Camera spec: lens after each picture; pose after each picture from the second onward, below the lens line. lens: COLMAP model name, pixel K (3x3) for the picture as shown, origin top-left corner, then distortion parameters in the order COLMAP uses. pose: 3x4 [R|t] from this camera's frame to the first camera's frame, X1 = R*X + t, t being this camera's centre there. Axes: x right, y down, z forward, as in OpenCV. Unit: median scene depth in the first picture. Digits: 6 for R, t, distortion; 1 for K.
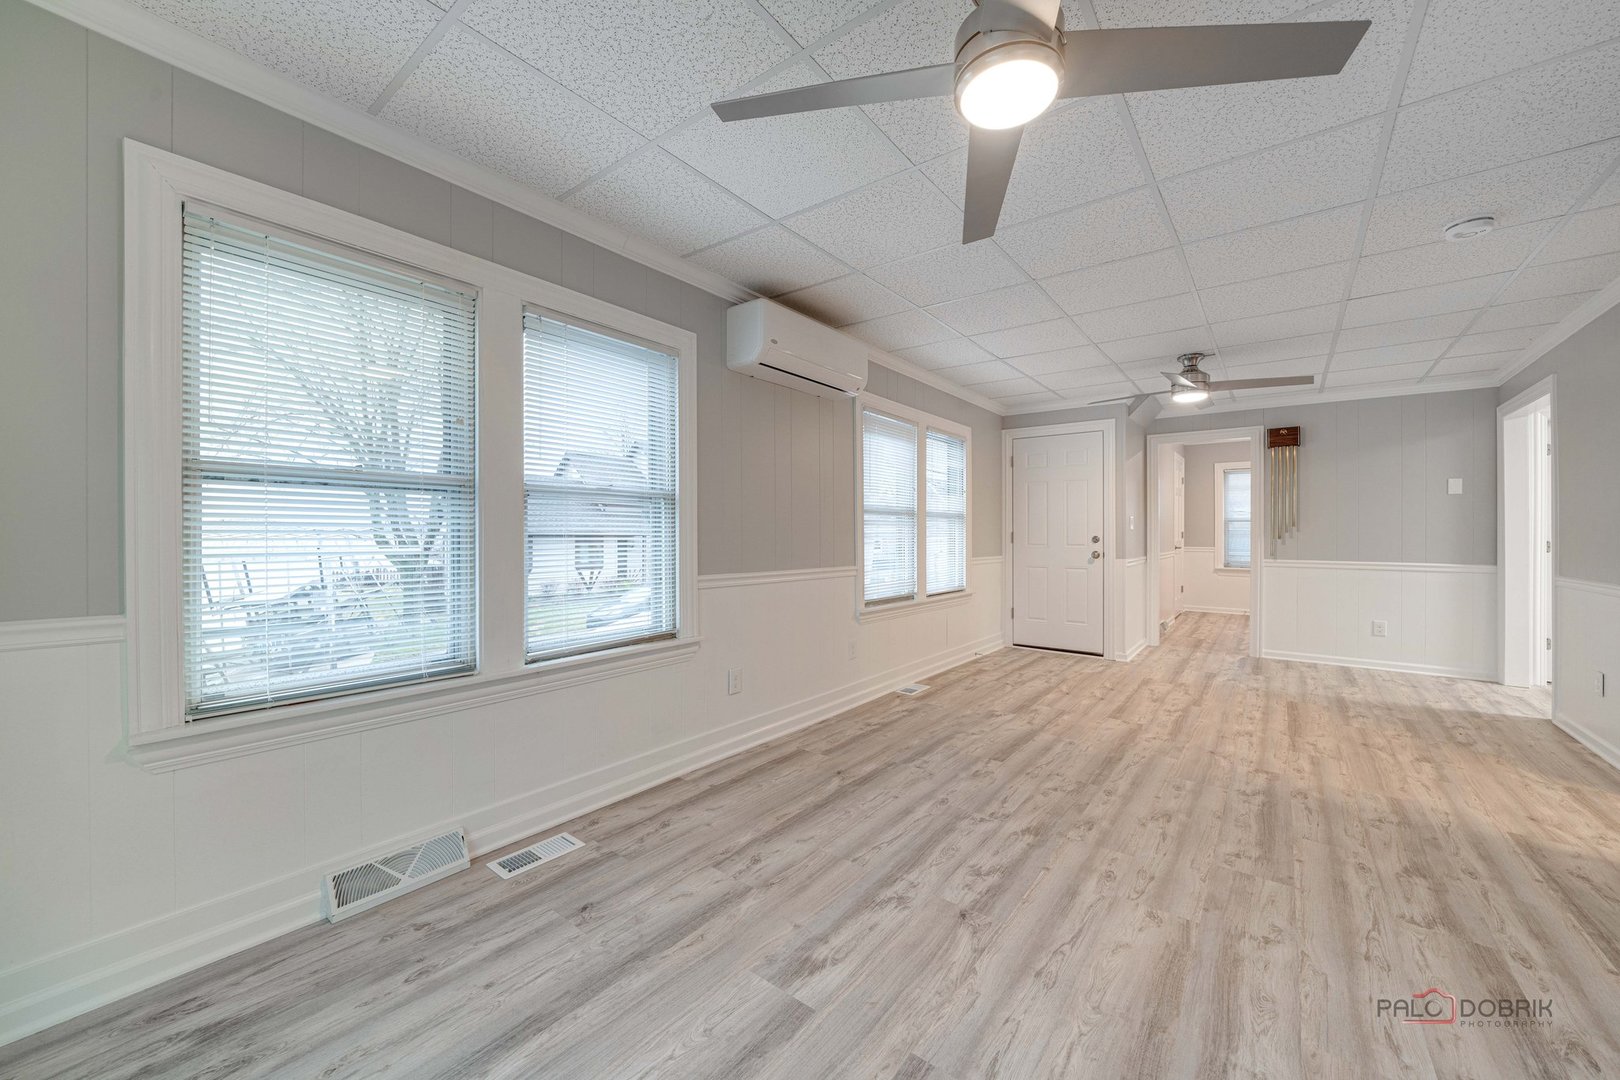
lens RADIAL K [[611.0, 0, 803.5], [0, 611.0, 524.5], [0, 0, 1]] dist [0.001094, 0.000023]
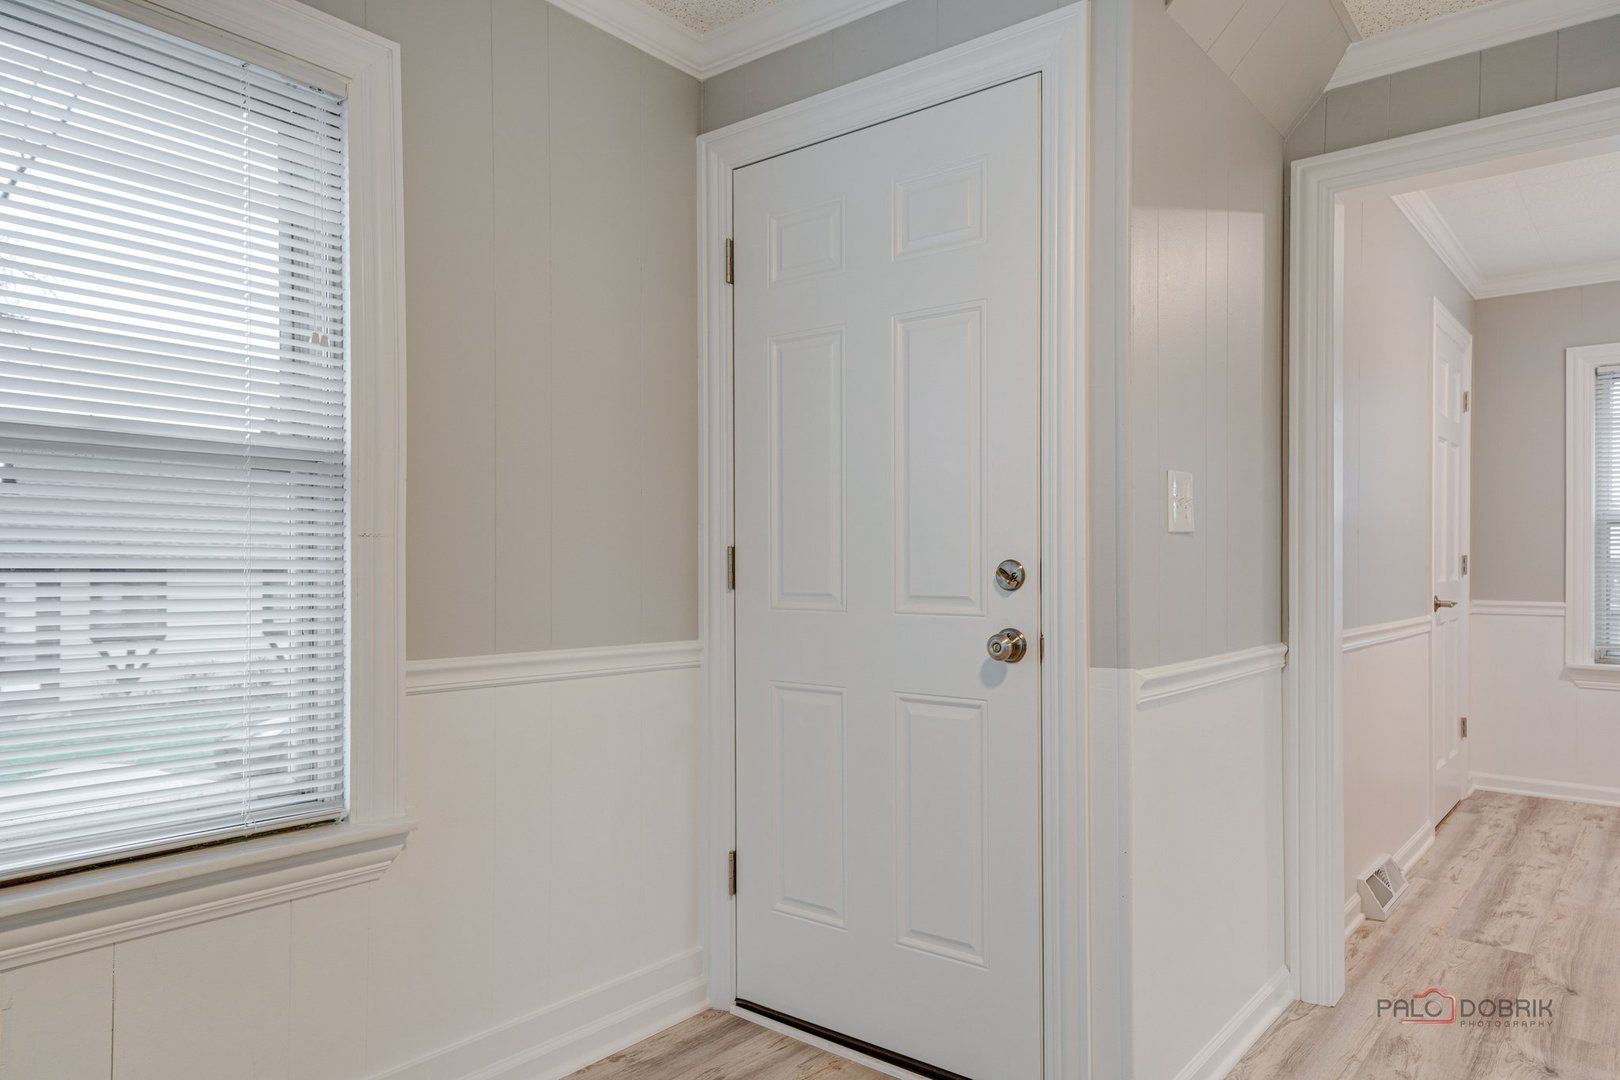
lens RADIAL K [[1069.7, 0, 799.4], [0, 1069.7, 555.5], [0, 0, 1]] dist [0.032859, 0.001017]
pose [[0.999821, -0.000157, -0.018921, 0.314738], [0.000191, 0.999998, 0.001755, 0.012793], [0.018921, -0.001758, 0.999819, 0.471671]]
